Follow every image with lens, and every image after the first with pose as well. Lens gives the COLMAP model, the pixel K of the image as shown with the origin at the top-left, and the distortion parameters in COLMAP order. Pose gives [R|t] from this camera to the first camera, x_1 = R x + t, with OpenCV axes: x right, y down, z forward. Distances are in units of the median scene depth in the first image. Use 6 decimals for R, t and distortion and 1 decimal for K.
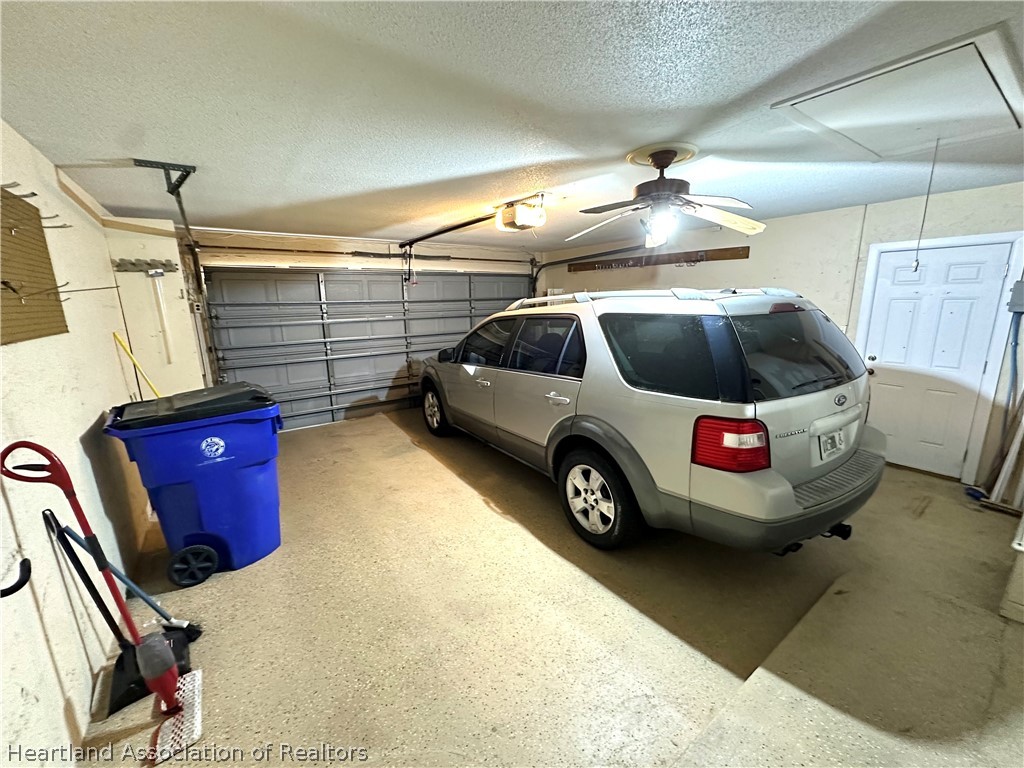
lens RADIAL K [[405.9, 0, 518.0], [0, 405.9, 381.8], [0, 0, 1]] dist [0.004518, 0.000697]
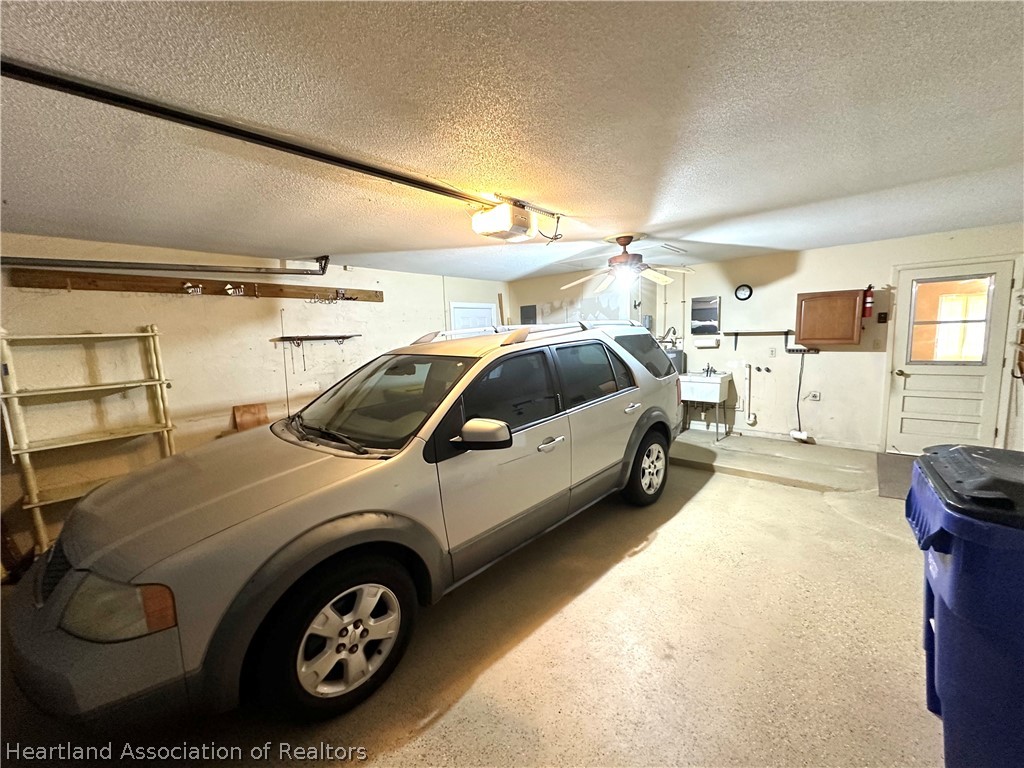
lens RADIAL K [[405.9, 0, 517.2], [0, 405.9, 387.0], [0, 0, 1]] dist [0.004518, 0.000697]
pose [[-0.205885, -0.090413, 0.974390, -0.830958], [0.243004, 0.959810, 0.140406, -0.222708], [-0.947924, 0.265688, -0.175640, 1.289646]]
